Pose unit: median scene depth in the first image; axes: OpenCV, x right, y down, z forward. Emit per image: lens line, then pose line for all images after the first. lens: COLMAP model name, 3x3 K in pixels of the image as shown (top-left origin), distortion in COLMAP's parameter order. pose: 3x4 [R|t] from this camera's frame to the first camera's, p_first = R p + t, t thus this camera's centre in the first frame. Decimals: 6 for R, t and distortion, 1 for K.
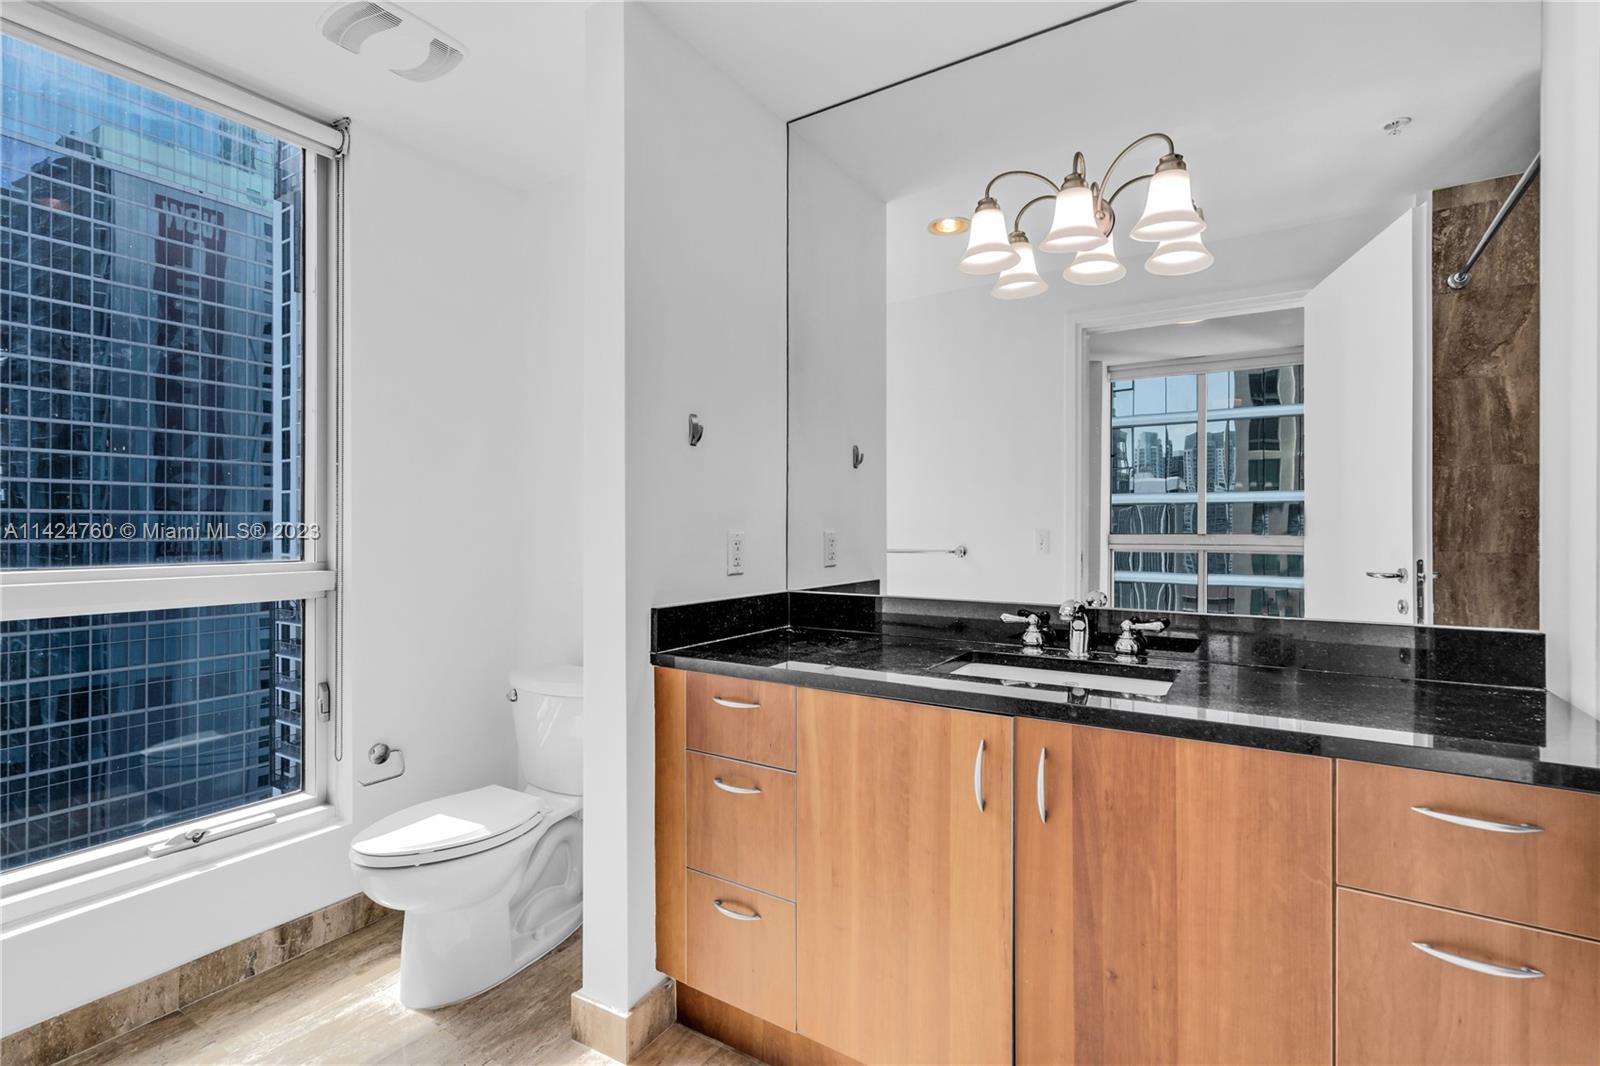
lens RADIAL K [[738.8, 0, 805.2], [0, 738.8, 526.5], [0, 0, 1]] dist [-0.001472, 0.000129]
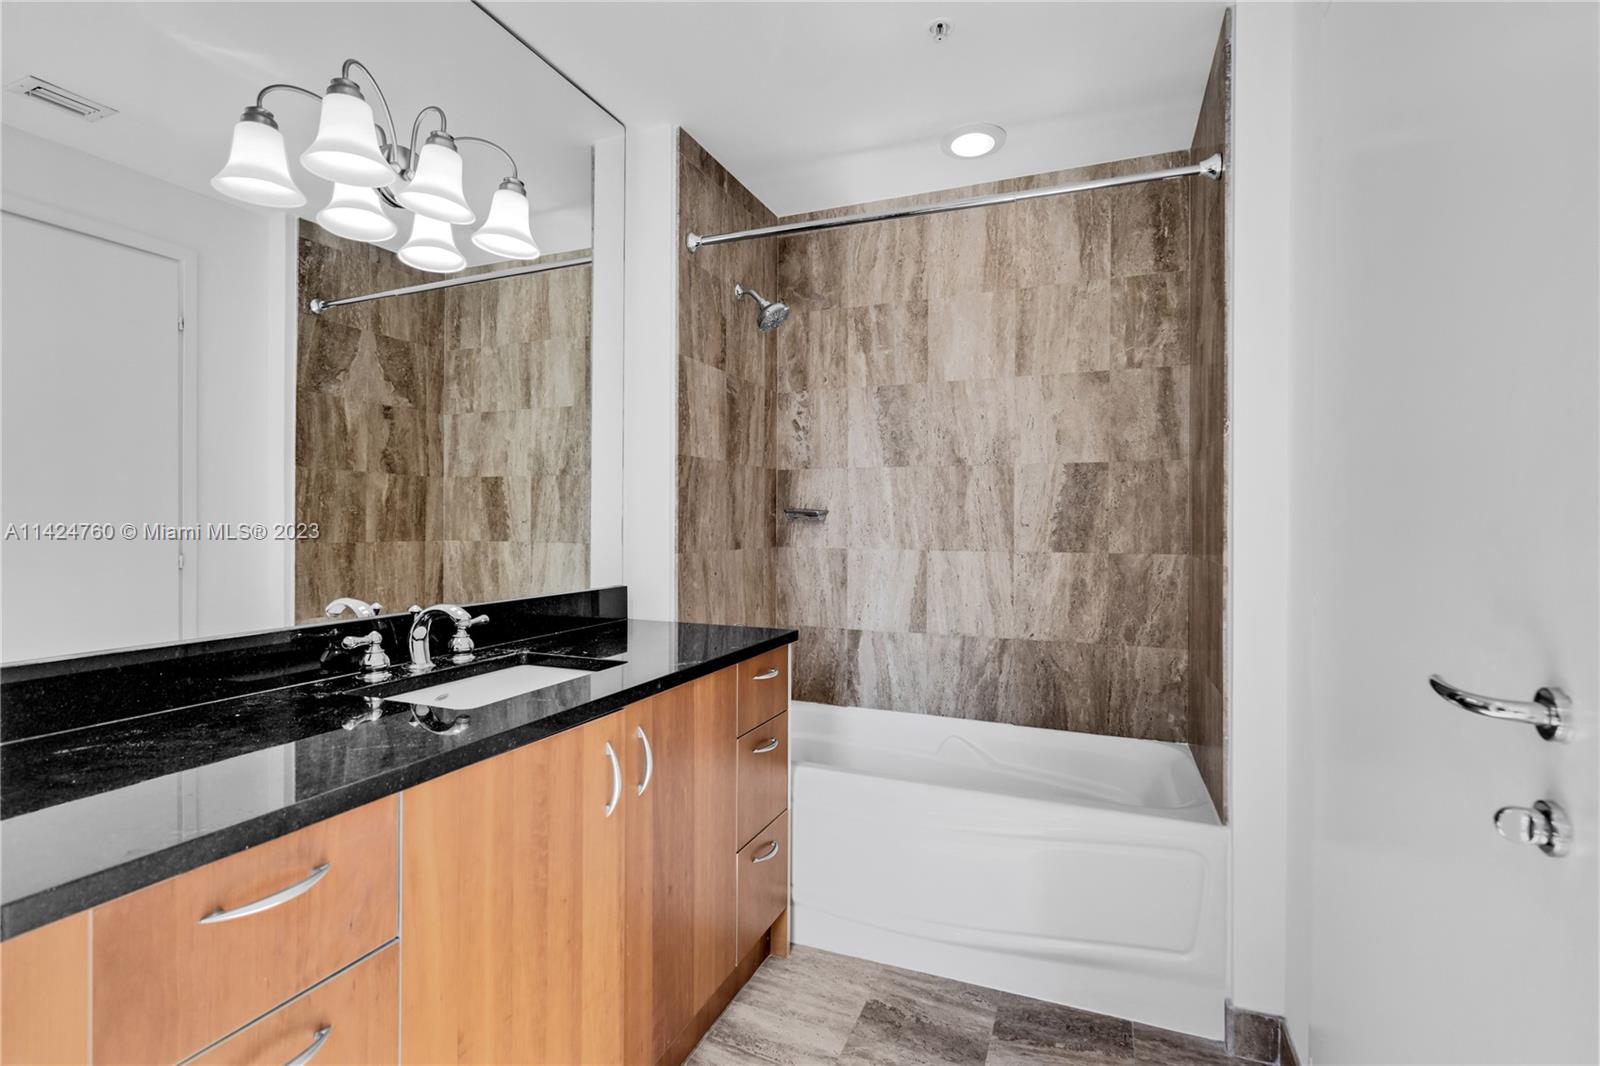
lens RADIAL K [[736.4, 0, 800.4], [0, 736.4, 520.3], [0, 0, 1]] dist [-0.000718, 0.000735]
pose [[-0.158099, 0.000261, 0.987423, -0.555174], [-0.002321, 0.999997, -0.000636, -0.003226], [-0.987420, -0.002393, -0.158098, 0.661532]]
